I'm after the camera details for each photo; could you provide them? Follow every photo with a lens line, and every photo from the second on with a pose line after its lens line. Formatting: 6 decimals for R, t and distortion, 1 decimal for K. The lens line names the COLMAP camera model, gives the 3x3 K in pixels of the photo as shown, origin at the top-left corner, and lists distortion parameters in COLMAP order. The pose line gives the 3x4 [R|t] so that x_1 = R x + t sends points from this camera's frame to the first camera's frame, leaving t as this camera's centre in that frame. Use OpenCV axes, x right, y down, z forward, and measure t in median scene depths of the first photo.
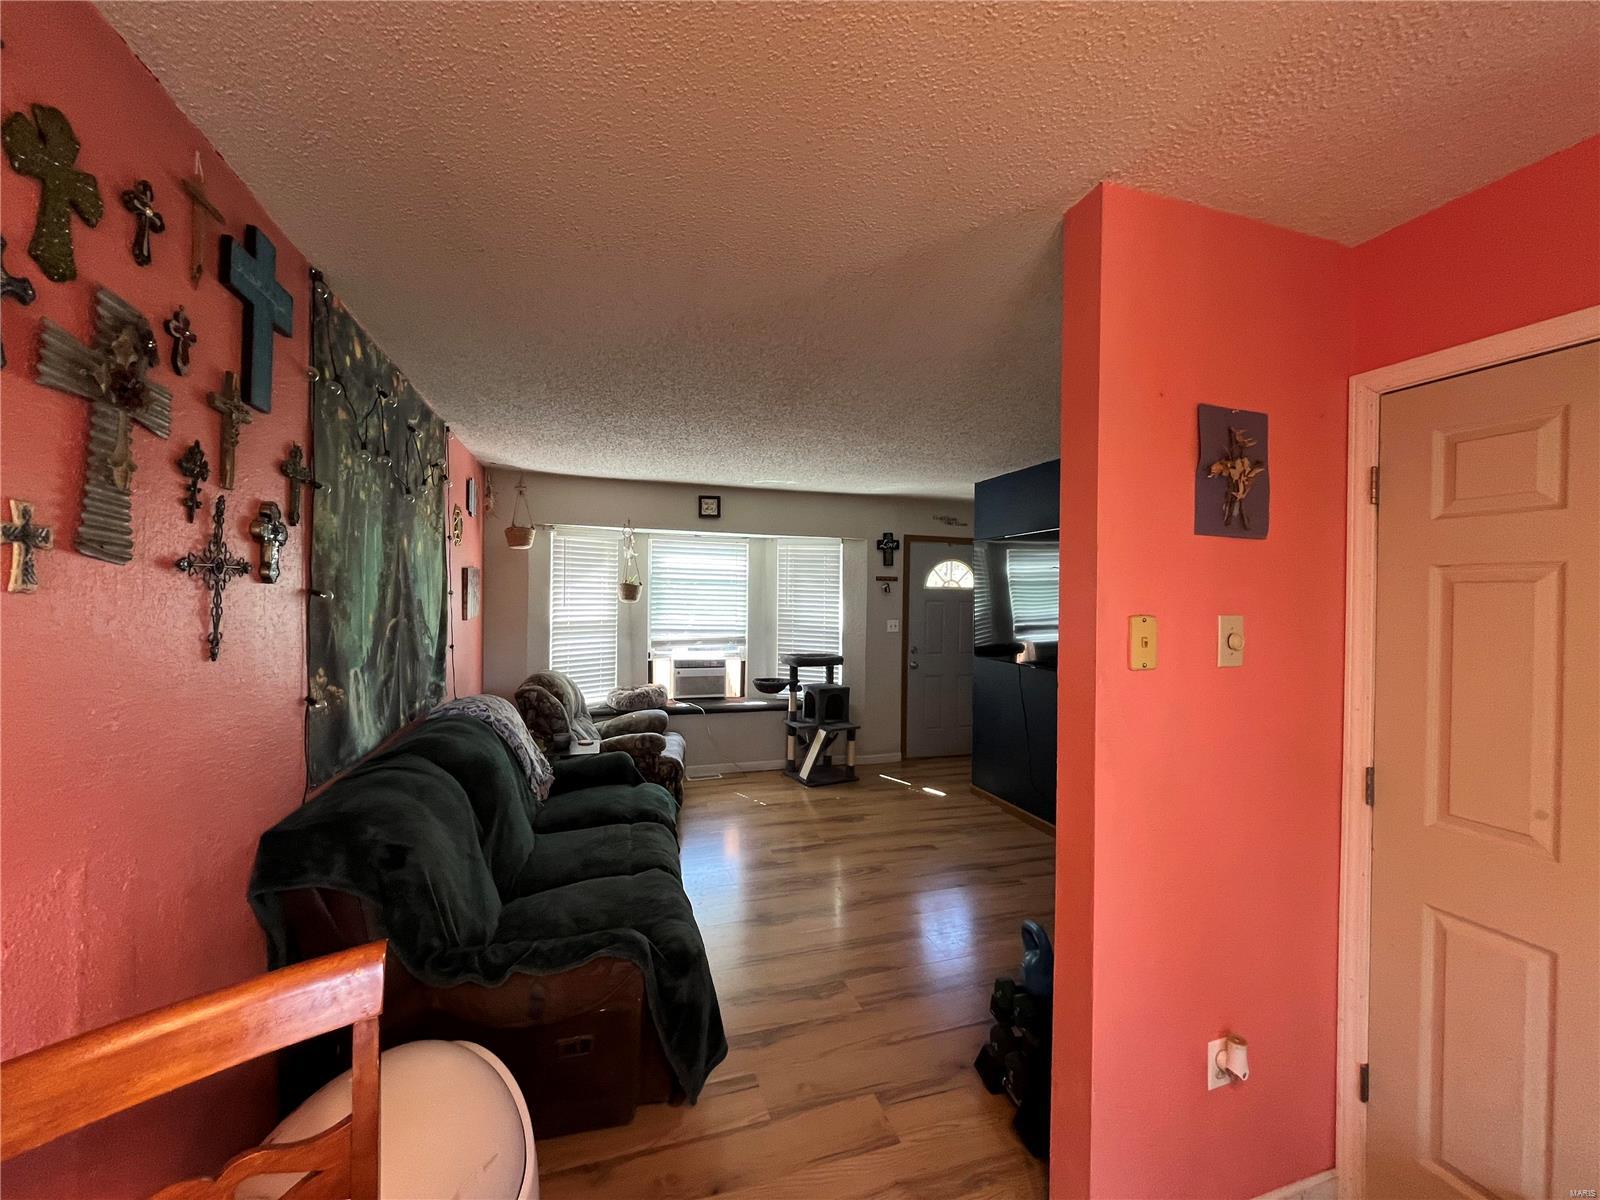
lens RADIAL K [[650.9, 0, 804.5], [0, 650.9, 599.6], [0, 0, 1]] dist [-0.001976, -0.000047]
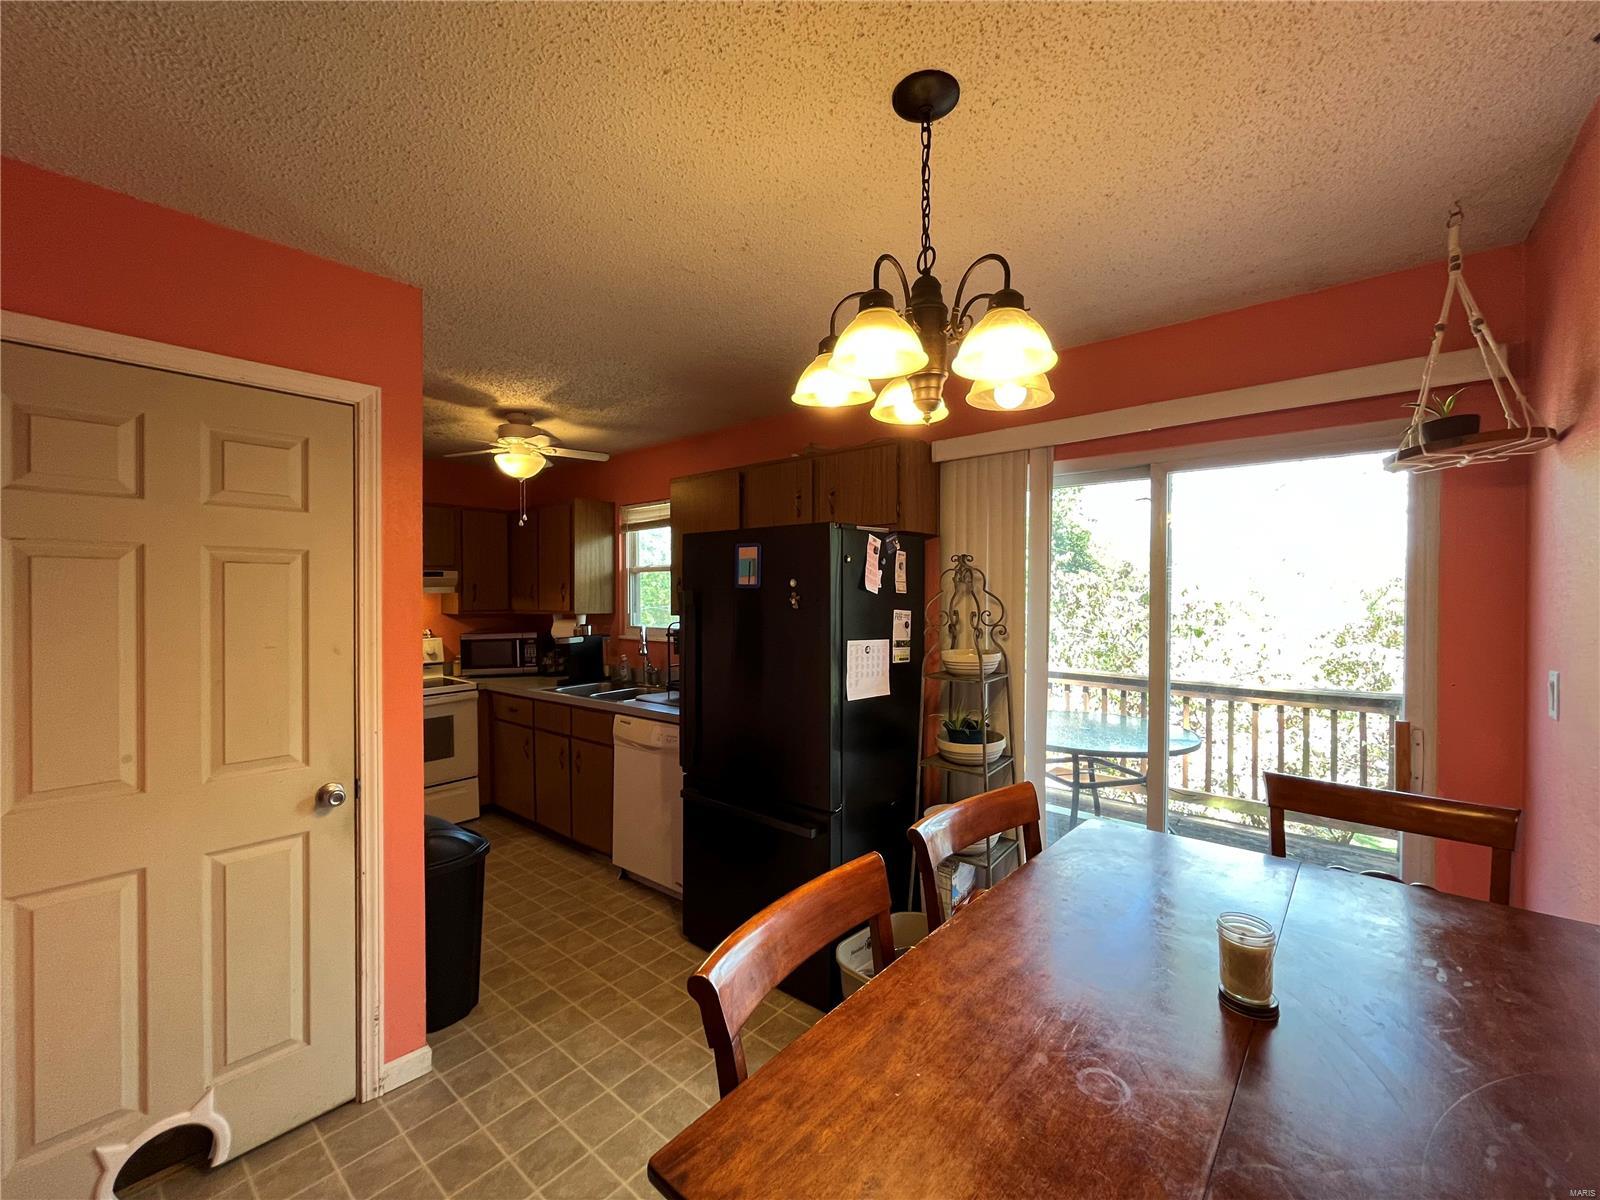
lens RADIAL K [[650.9, 0, 804.5], [0, 650.9, 599.6], [0, 0, 1]] dist [-0.001976, -0.000047]
pose [[-0.528189, -0.018503, 0.848925, -0.120798], [-0.003422, 0.999801, 0.019662, 0.004264], [-0.849120, 0.007480, -0.528147, 0.140435]]
